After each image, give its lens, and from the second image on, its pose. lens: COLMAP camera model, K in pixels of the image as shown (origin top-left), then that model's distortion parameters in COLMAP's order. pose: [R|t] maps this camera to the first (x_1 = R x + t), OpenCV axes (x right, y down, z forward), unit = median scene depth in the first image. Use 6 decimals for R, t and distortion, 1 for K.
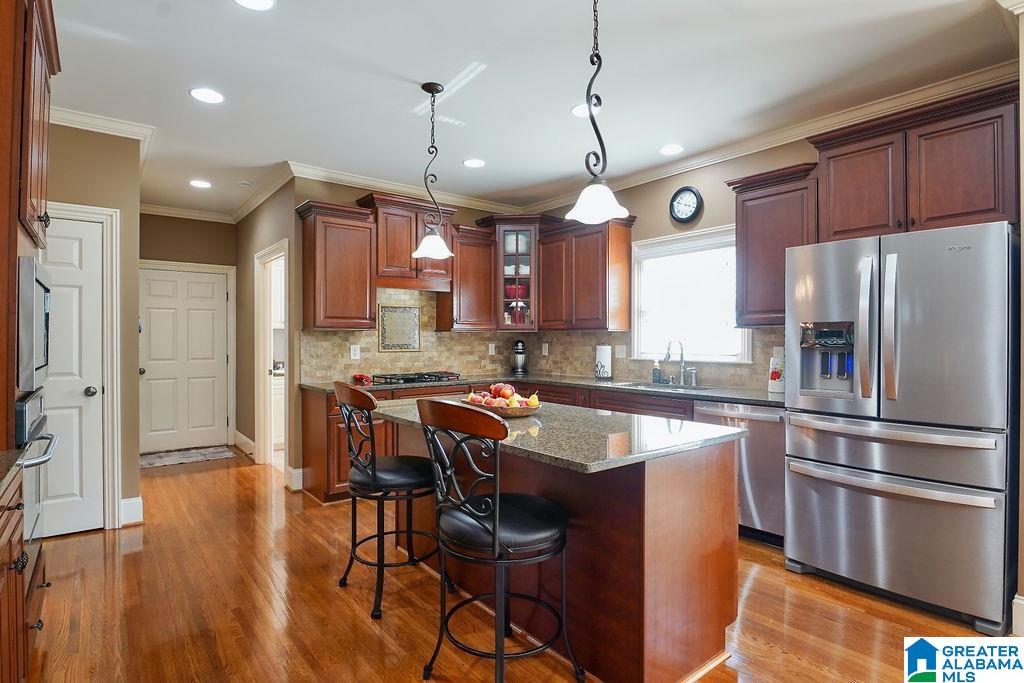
lens RADIAL K [[521.7, 0, 498.3], [0, 521.7, 344.0], [0, 0, 1]] dist [-0.018549, -0.004507]
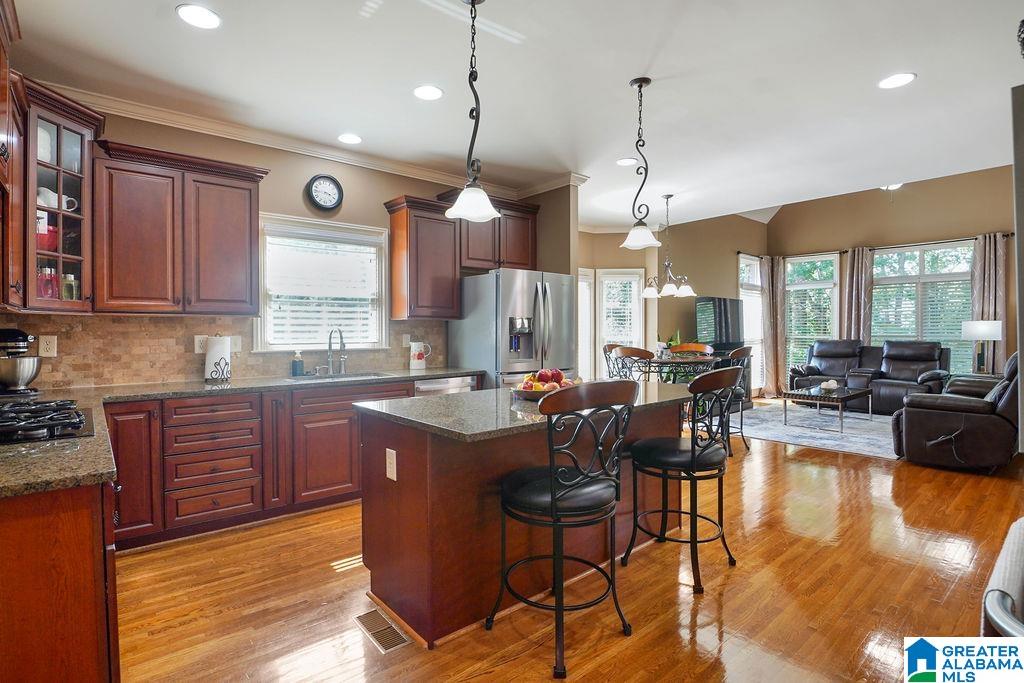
lens RADIAL K [[502.5, 0, 509.0], [0, 502.5, 337.9], [0, 0, 1]] dist [-0.018298, -0.003109]
pose [[-0.079212, -0.012719, 0.996777, -0.548522], [0.012521, 0.999827, 0.013752, 0.000420], [-0.996779, 0.013570, -0.079039, 0.643710]]
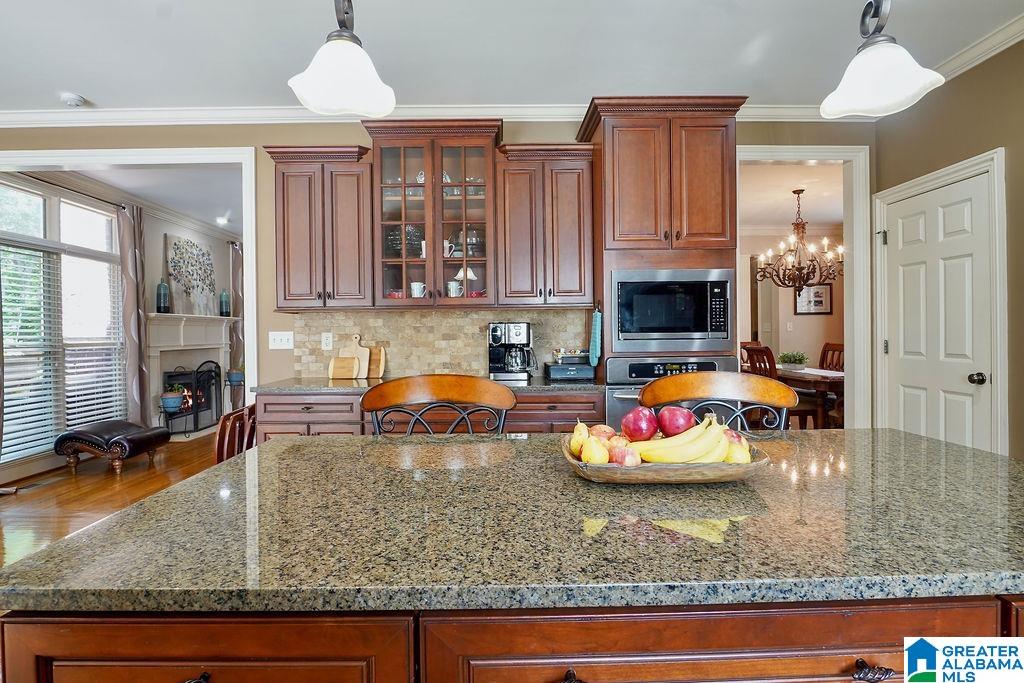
lens RADIAL K [[521.7, 0, 517.2], [0, 521.7, 331.9], [0, 0, 1]] dist [-0.018549, -0.004507]
pose [[-0.569557, 0.007388, -0.821918, 0.227882], [0.005851, 0.999971, 0.004934, 0.006680], [0.821931, -0.001998, -0.569584, 0.638632]]
